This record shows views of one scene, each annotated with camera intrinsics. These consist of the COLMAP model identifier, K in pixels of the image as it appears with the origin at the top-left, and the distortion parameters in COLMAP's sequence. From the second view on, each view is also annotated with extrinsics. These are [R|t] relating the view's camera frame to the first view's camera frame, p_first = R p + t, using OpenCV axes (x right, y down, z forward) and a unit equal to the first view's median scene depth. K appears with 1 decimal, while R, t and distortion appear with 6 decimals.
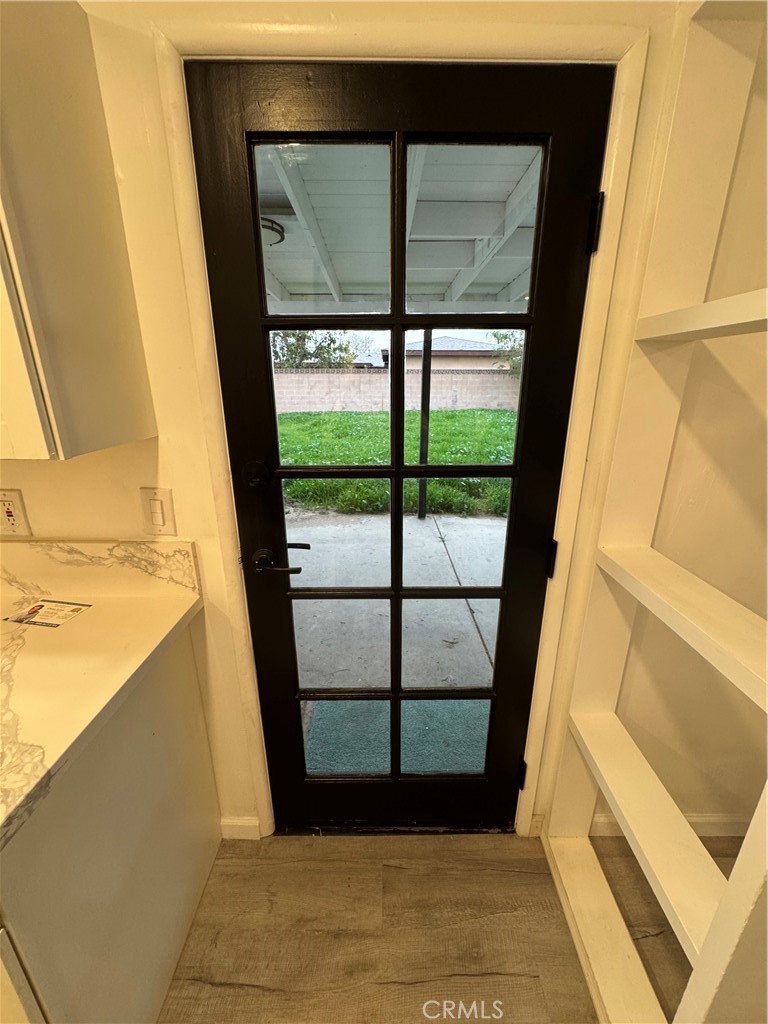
lens RADIAL K [[407.9, 0, 386.5], [0, 407.9, 512.8], [0, 0, 1]] dist [-0.002273, -0.000168]
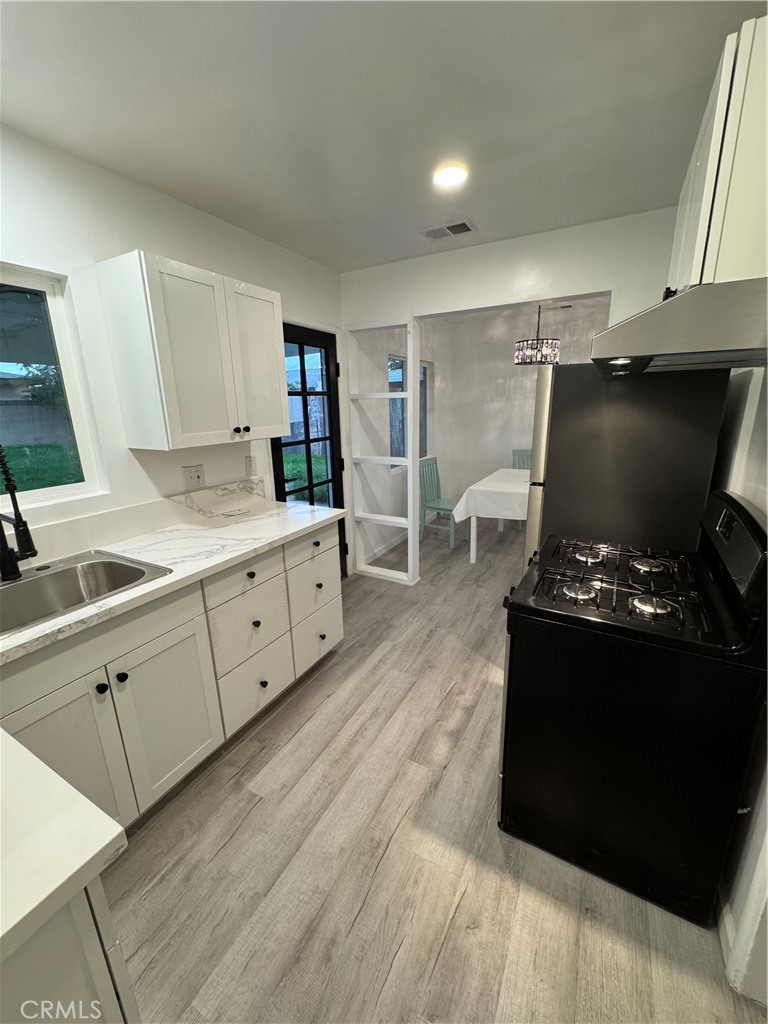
lens RADIAL K [[407.9, 0, 386.5], [0, 407.9, 512.8], [0, 0, 1]] dist [-0.002273, -0.000168]
pose [[0.472821, -0.239759, 0.847913, -2.283292], [0.293088, 0.950273, 0.105269, 0.241928], [-0.830987, 0.198740, 0.519579, -0.897104]]
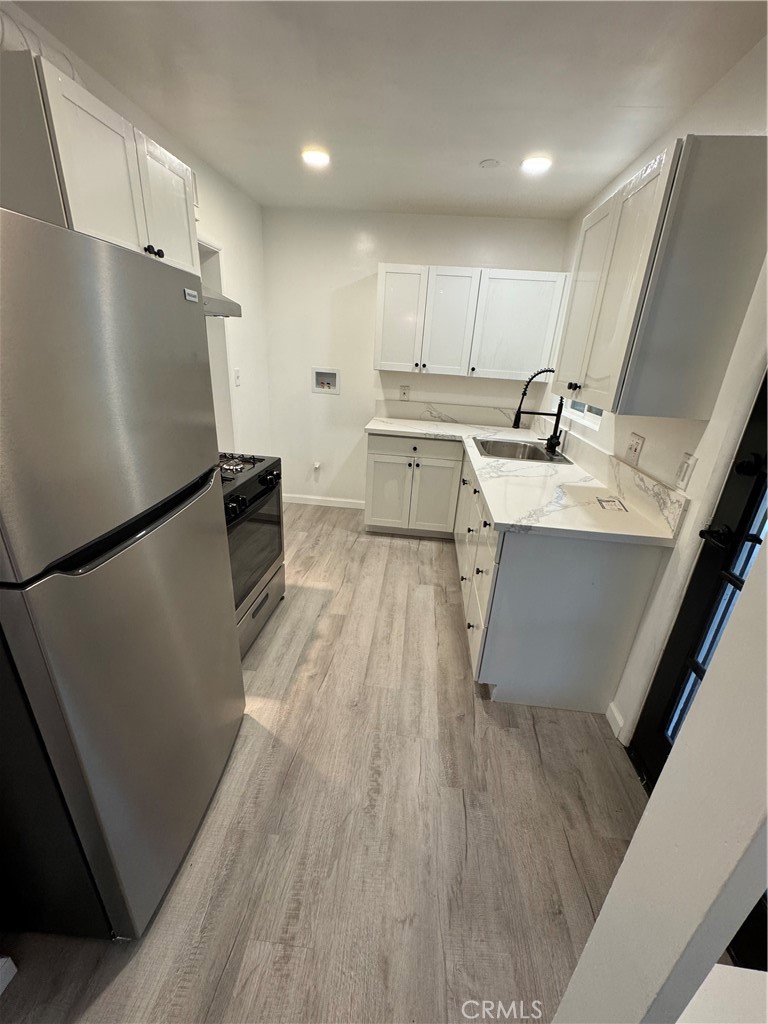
lens RADIAL K [[407.9, 0, 386.5], [0, 407.9, 512.8], [0, 0, 1]] dist [-0.002273, -0.000168]
pose [[-0.091097, 0.364669, -0.926670, 0.898401], [-0.357486, 0.856540, 0.372214, -0.035671], [0.929465, 0.365179, 0.052336, -0.003464]]
